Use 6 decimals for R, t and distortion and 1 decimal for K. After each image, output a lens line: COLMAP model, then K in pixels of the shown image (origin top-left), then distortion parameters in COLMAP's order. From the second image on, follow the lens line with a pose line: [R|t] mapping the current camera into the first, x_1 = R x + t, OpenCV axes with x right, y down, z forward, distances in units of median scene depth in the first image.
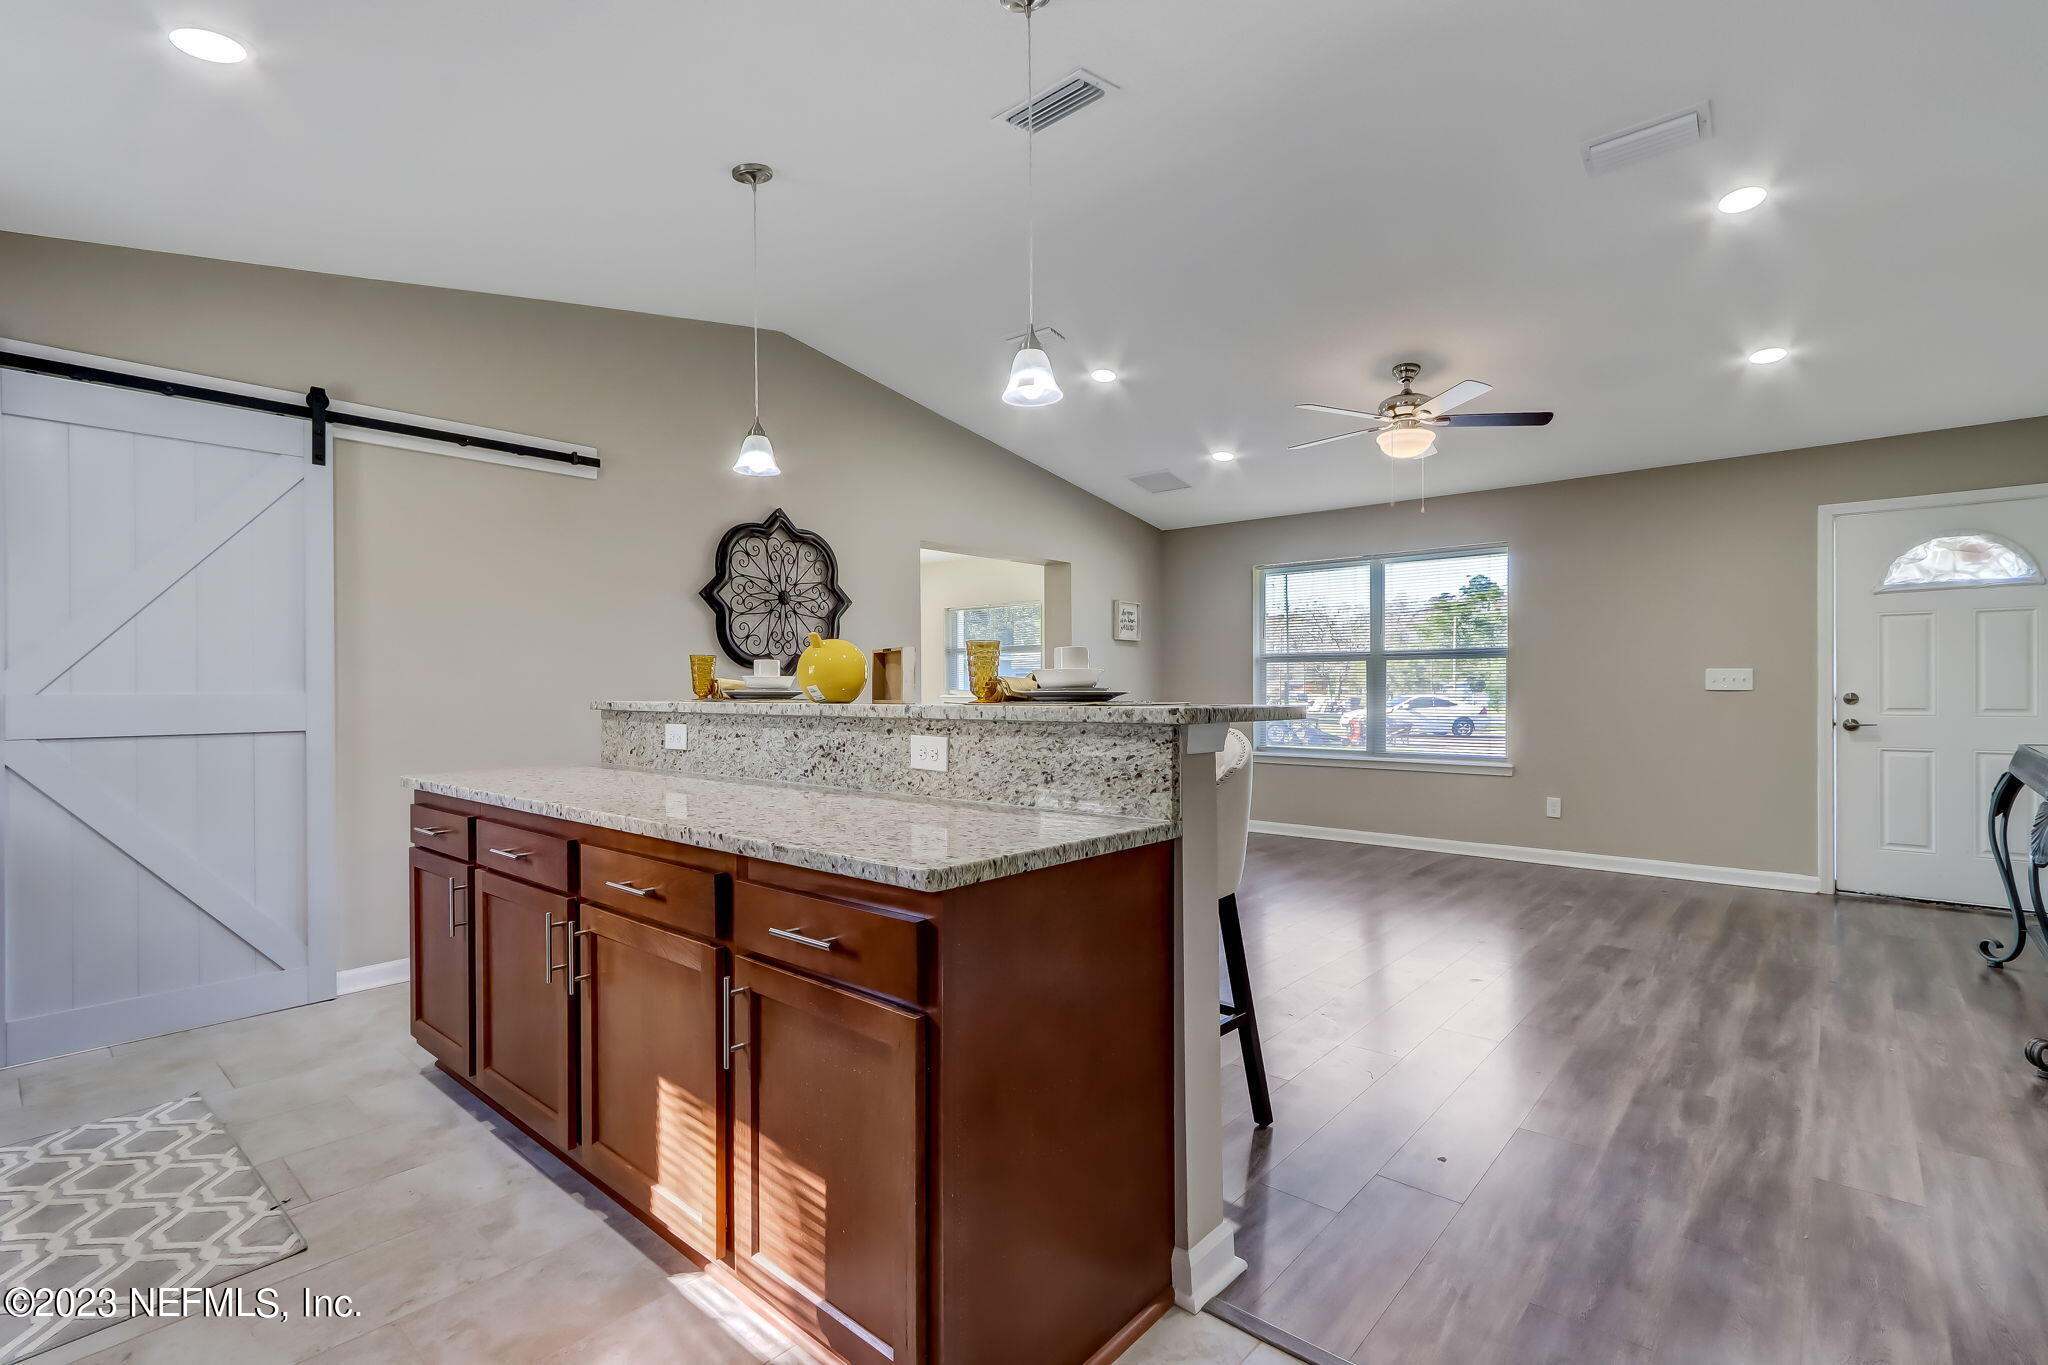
lens RADIAL K [[947.8, 0, 1024.6], [0, 947.8, 689.3], [0, 0, 1]] dist [0.001084, 0.001442]
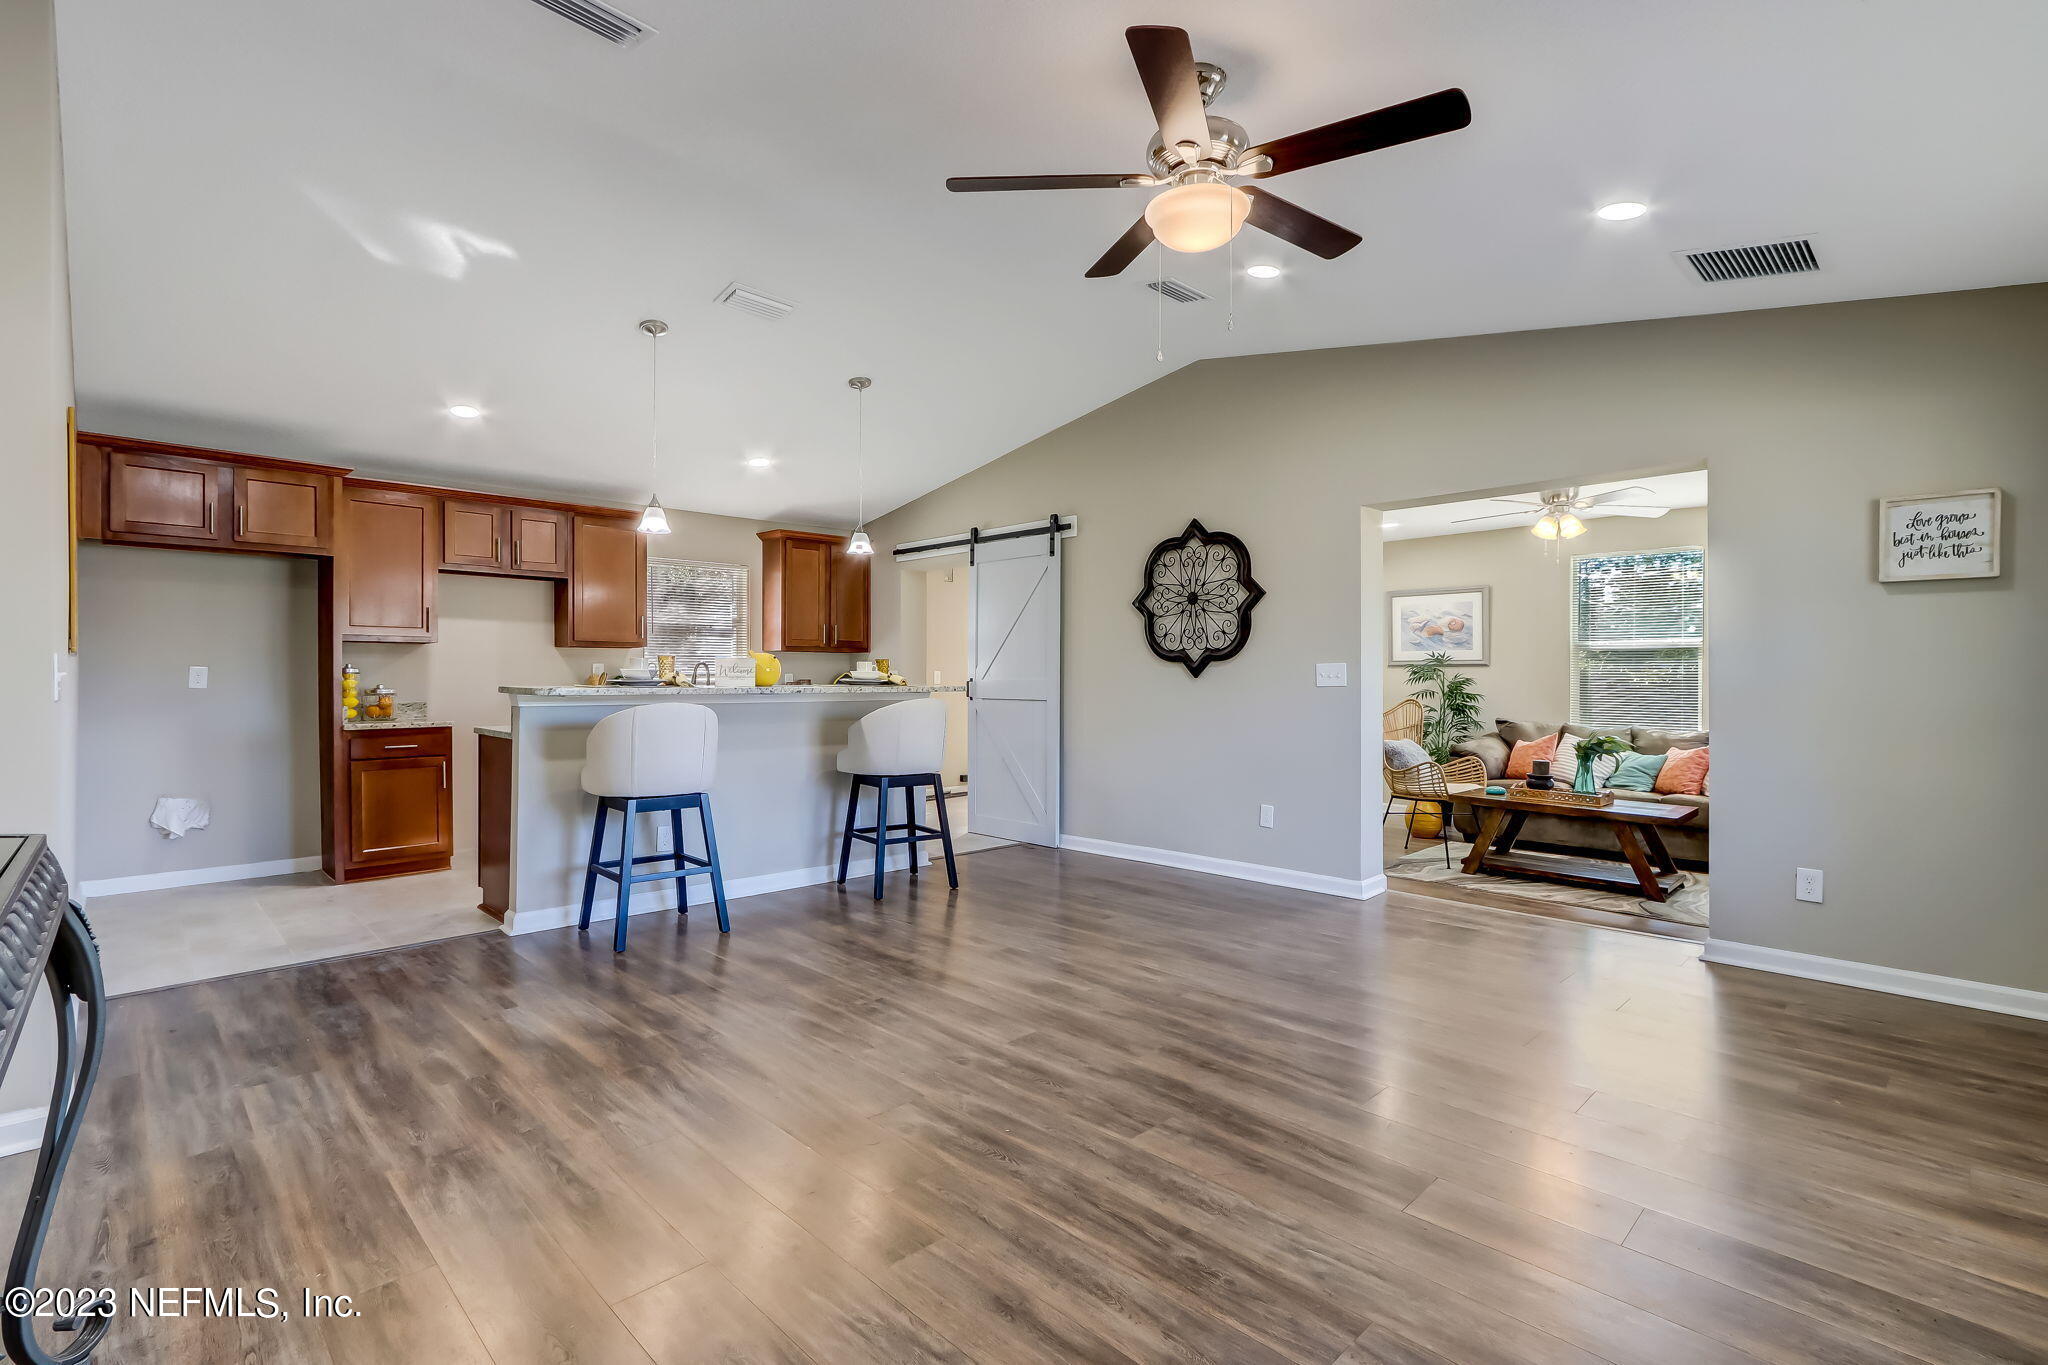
lens RADIAL K [[945.6, 0, 1024.0], [0, 945.6, 682.5], [0, 0, 1]] dist [-0.005500, 0.007614]
pose [[-0.082377, 0.011625, -0.996533, 1.467412], [-0.003629, 0.999922, 0.011964, -0.015697], [0.996595, 0.004602, -0.082329, 1.489129]]
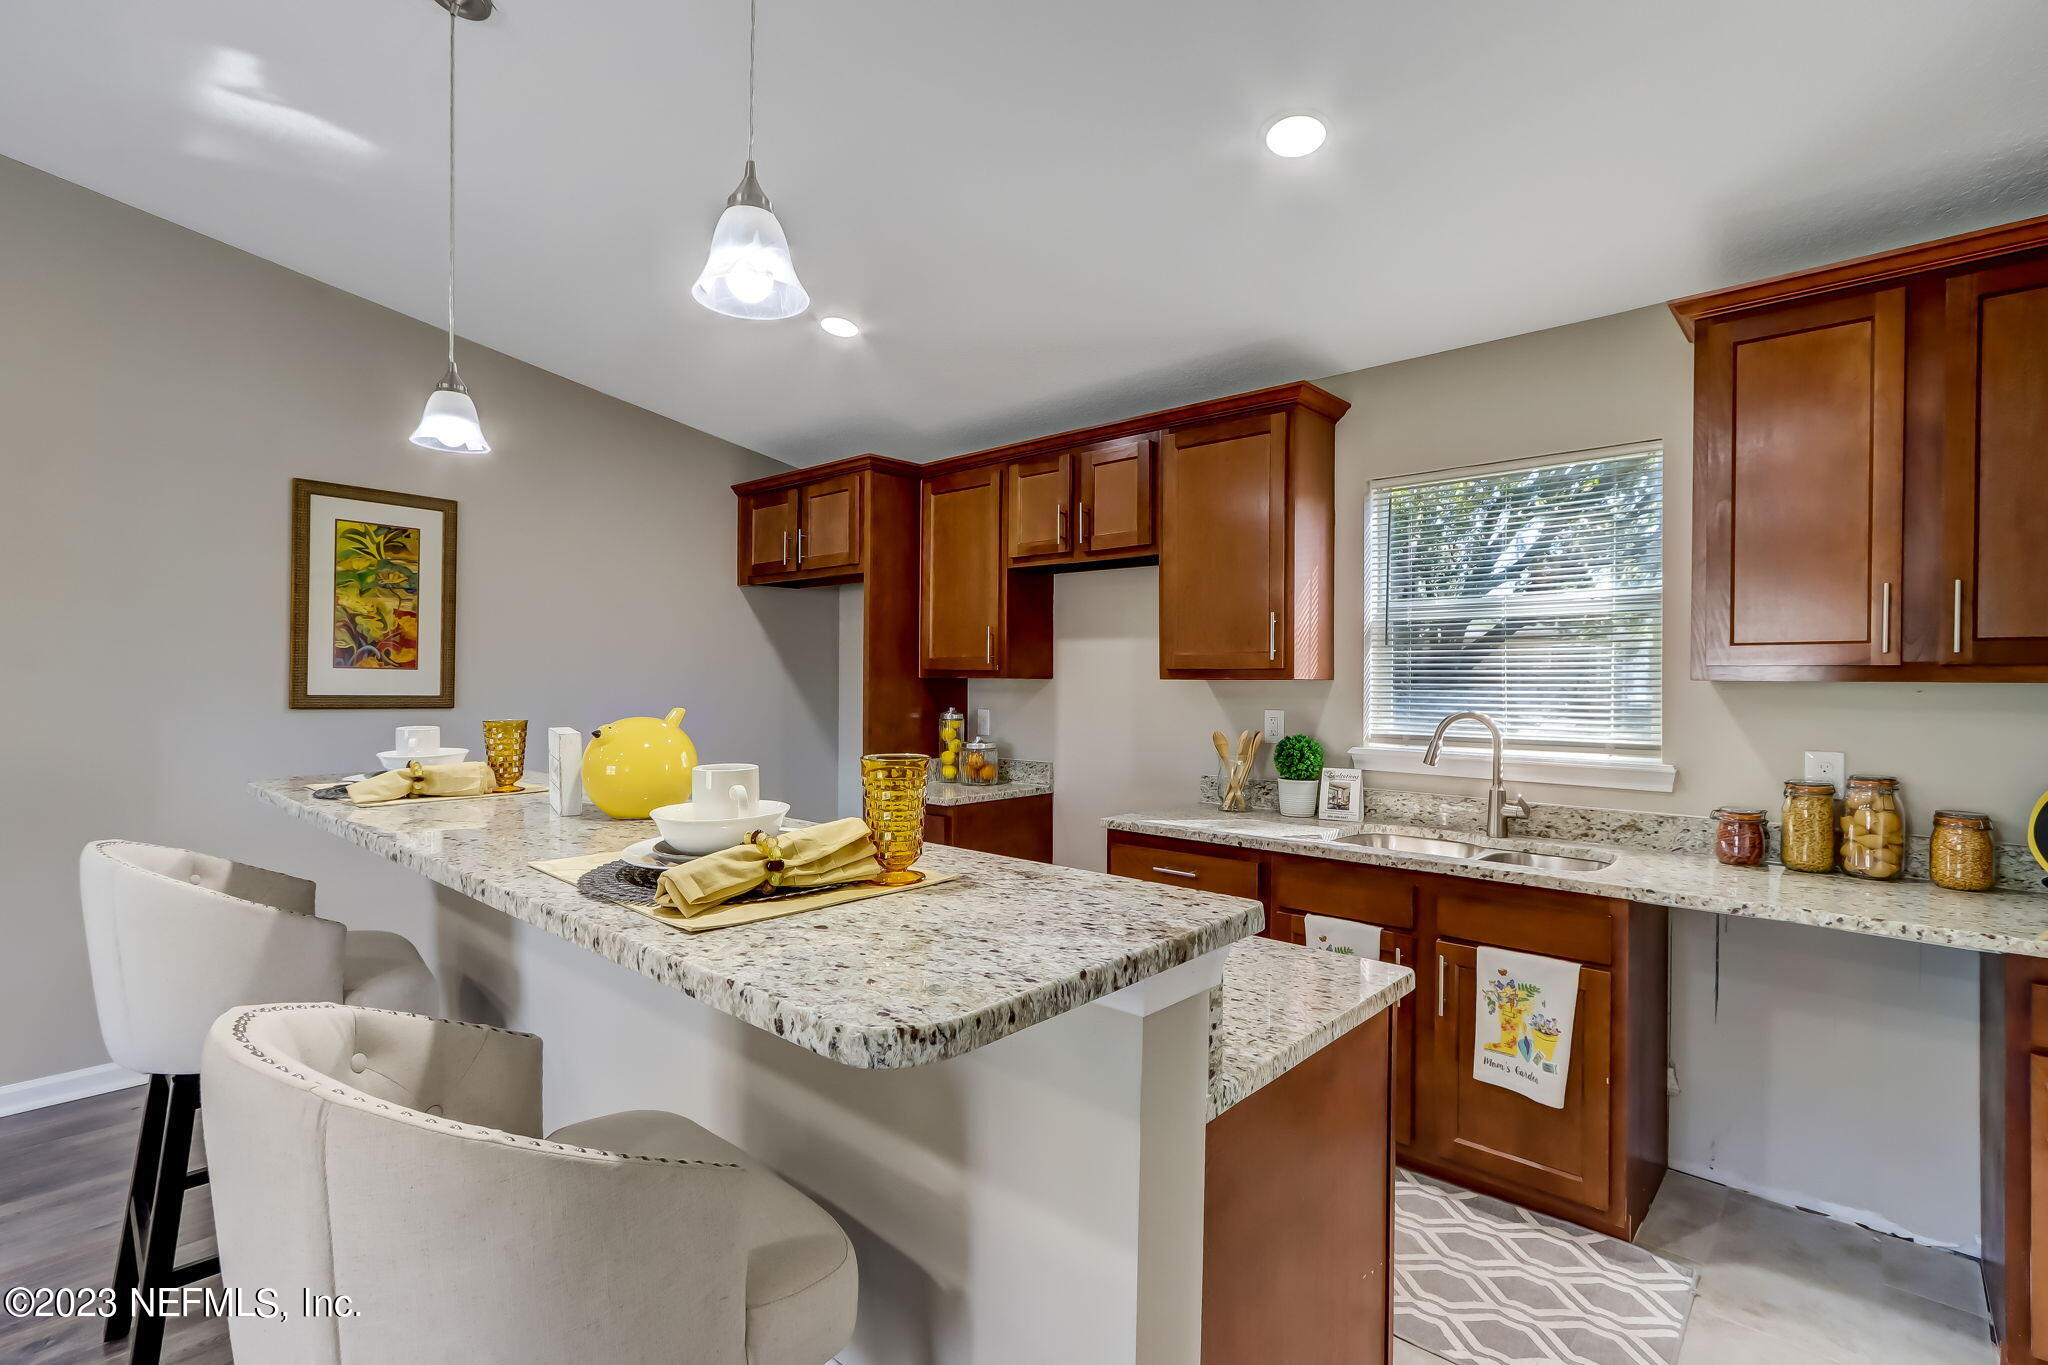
lens RADIAL K [[947.8, 0, 1024.6], [0, 947.8, 689.3], [0, 0, 1]] dist [0.001084, 0.001442]
pose [[-0.999803, -0.000823, 0.019849, -0.420259], [-0.000537, 0.999896, 0.014385, -0.071629], [-0.019859, 0.014372, -0.999699, 1.450134]]
